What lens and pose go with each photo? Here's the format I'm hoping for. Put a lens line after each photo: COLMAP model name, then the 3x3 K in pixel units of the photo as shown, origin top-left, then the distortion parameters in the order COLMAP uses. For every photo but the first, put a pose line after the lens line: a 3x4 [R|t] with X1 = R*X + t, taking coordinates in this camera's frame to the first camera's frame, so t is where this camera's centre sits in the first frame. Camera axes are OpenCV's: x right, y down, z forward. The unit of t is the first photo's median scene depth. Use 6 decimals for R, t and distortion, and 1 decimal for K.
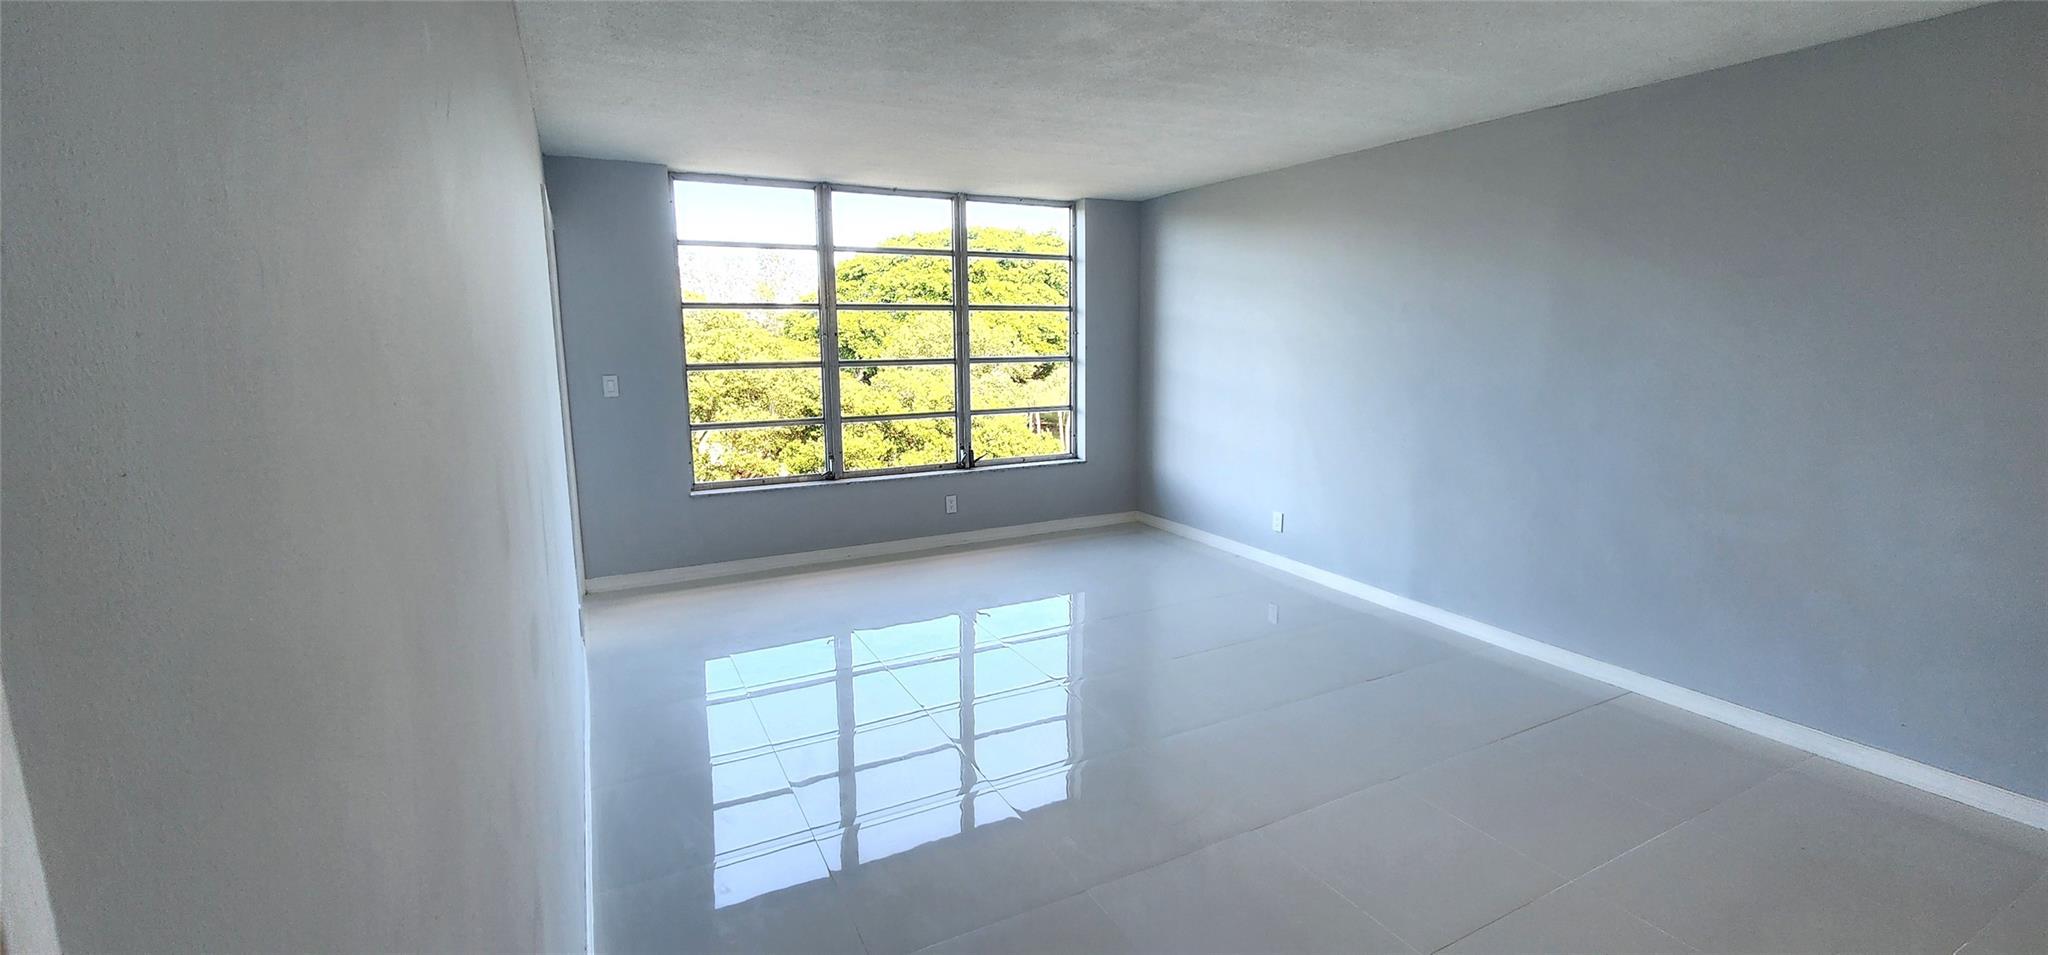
lens RADIAL K [[822.9, 0, 1006.7], [0, 822.9, 463.7], [0, 0, 1]] dist [0.001130, 0.000756]
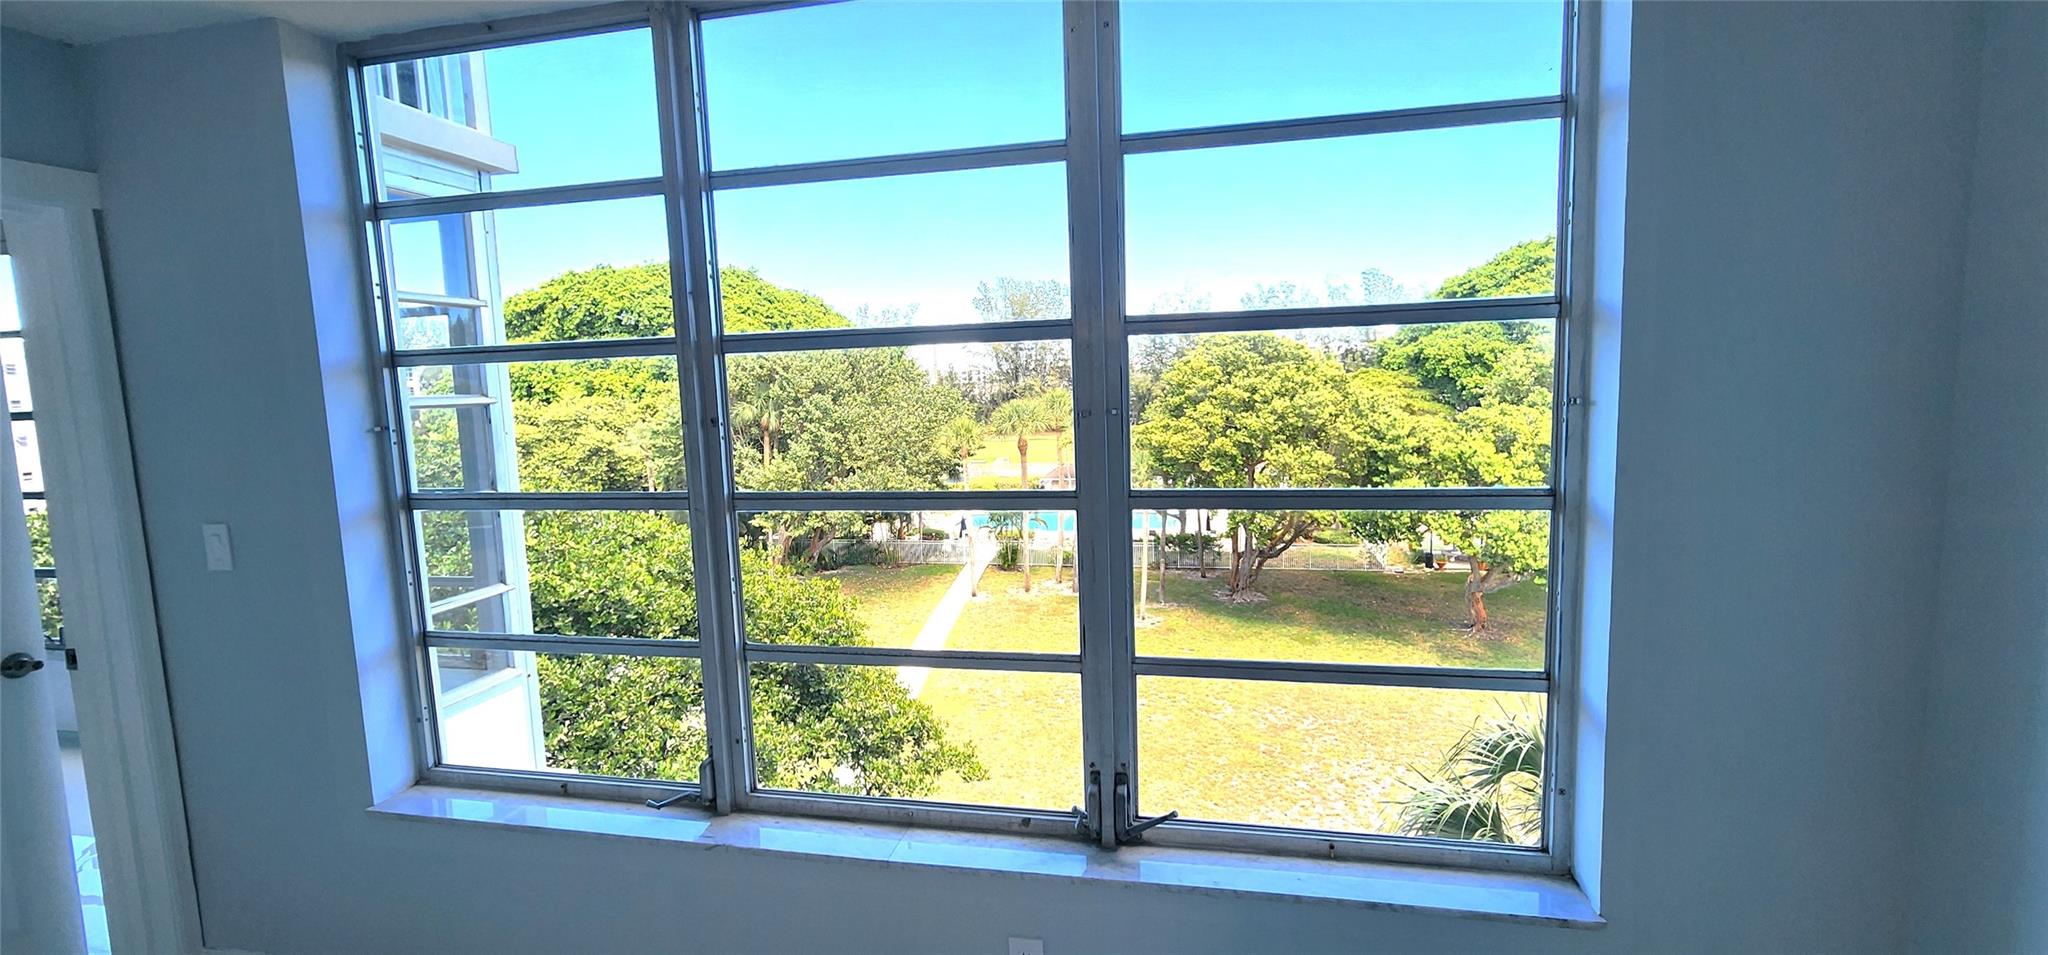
lens RADIAL K [[822.9, 0, 1034.6], [0, 822.9, 469.0], [0, 0, 1]] dist [0.001130, 0.000756]
pose [[0.785357, 0.049551, -0.617057, 0.014792], [-0.067553, 0.997698, -0.005861, -0.018060], [0.615347, 0.046287, 0.786896, 0.101802]]
